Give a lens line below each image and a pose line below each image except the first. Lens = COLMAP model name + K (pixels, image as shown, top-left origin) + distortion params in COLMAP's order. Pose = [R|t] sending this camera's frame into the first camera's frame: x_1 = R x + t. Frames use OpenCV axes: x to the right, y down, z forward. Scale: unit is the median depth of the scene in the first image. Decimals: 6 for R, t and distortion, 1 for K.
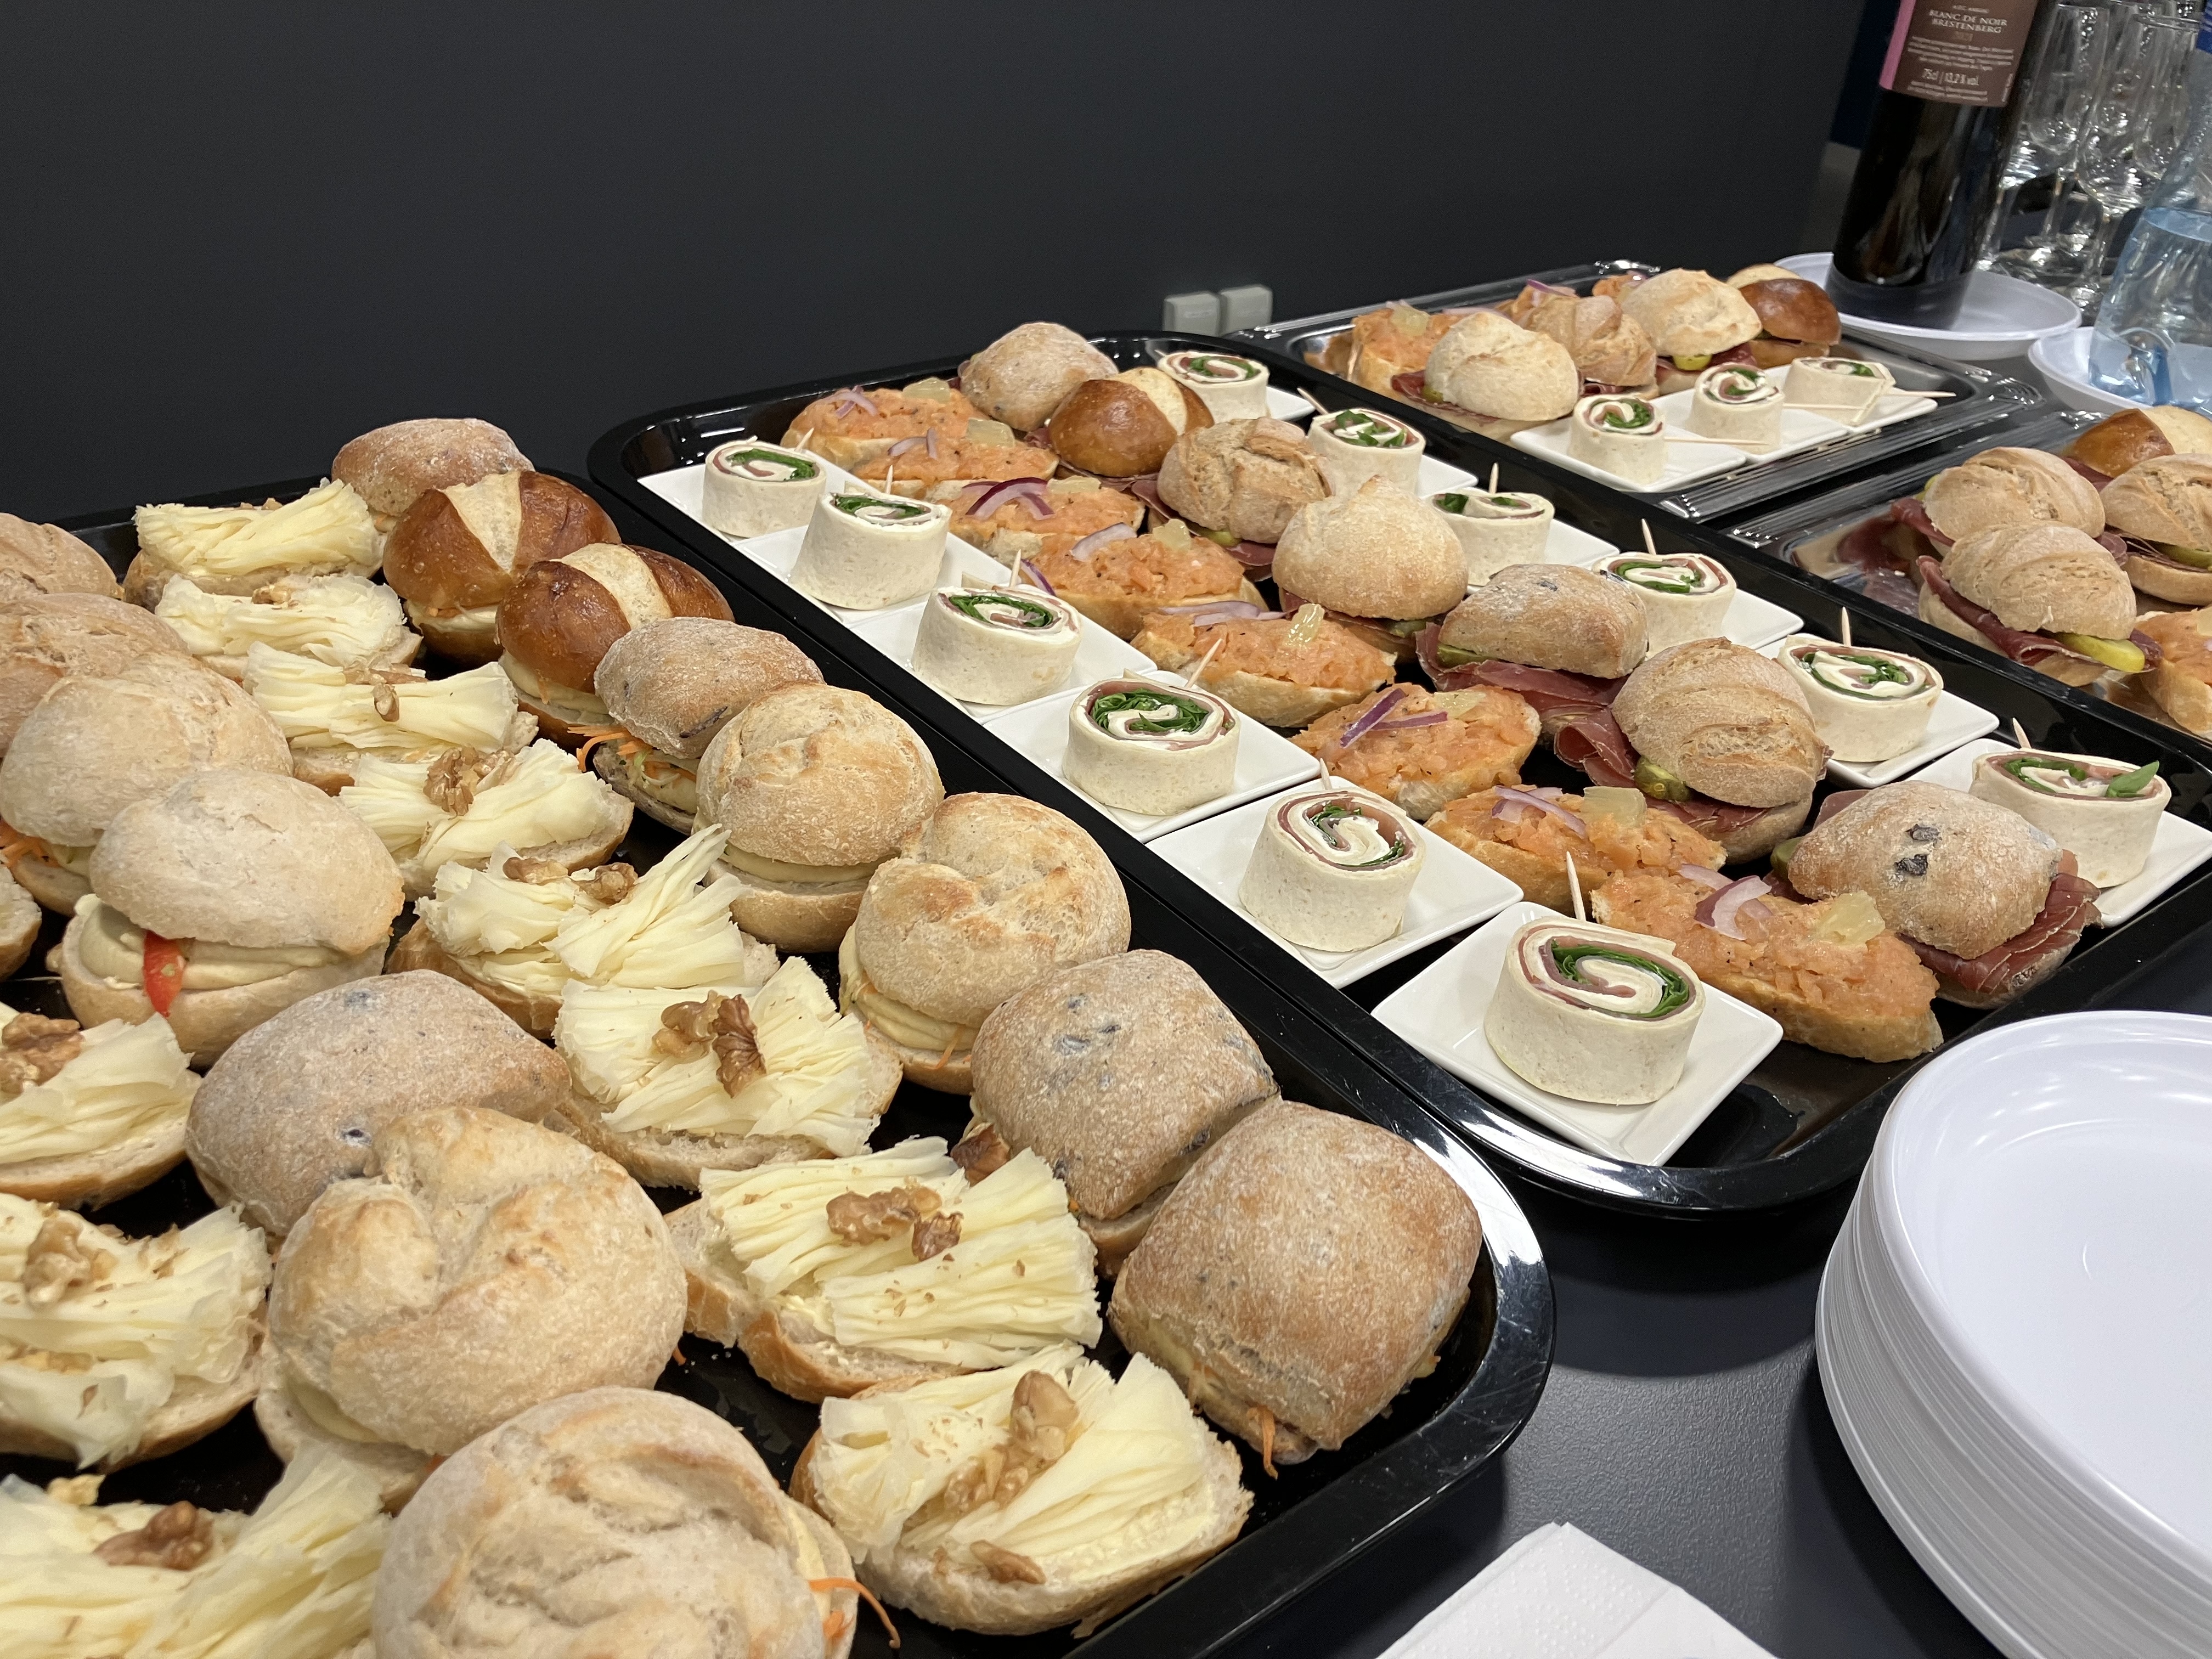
lens RADIAL K [[1903.5, 0, 1170.0], [0, 1903.5, 830.6], [0, 0, 1]] dist [0.130302, -0.392521]
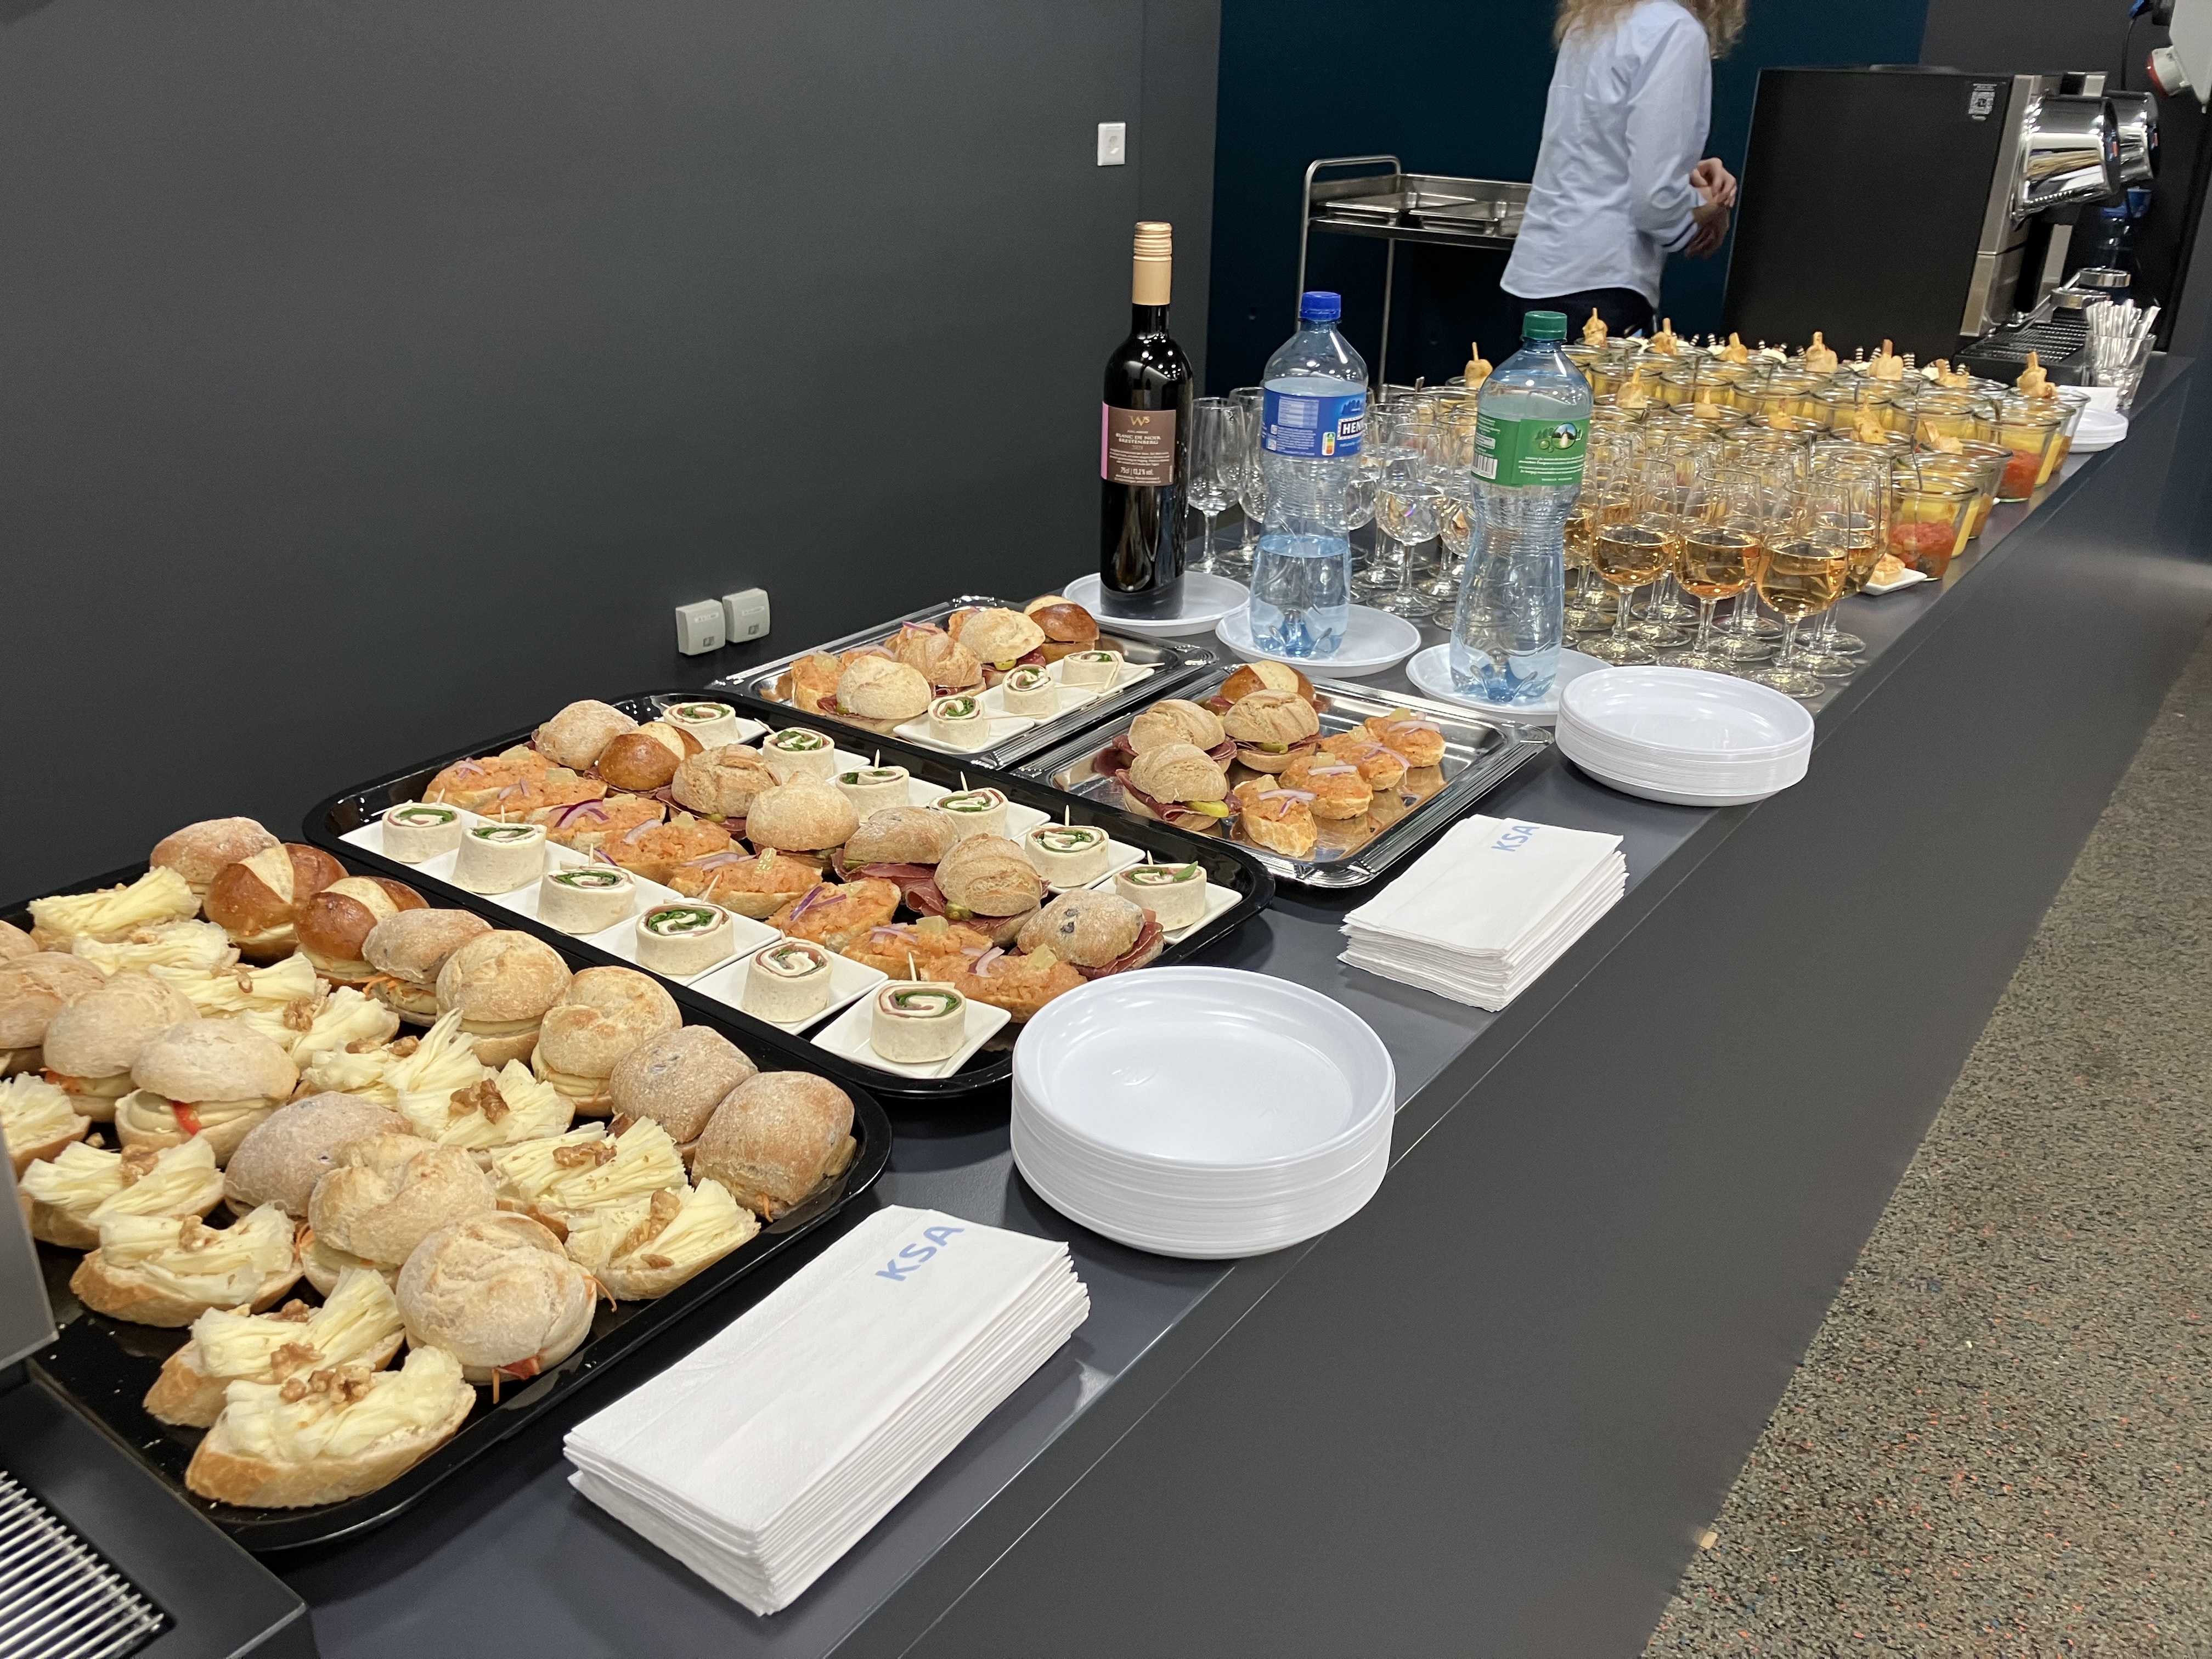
lens RADIAL K [[1784.7, 0, 1161.9], [0, 1784.7, 801.9], [0, 0, 1]] dist [0.085813, -0.278473]
pose [[0.959992, -0.148583, 0.237358, 0.039676], [0.179067, 0.977396, -0.112395, 0.100713], [-0.215293, 0.150401, 0.964898, -0.758084]]
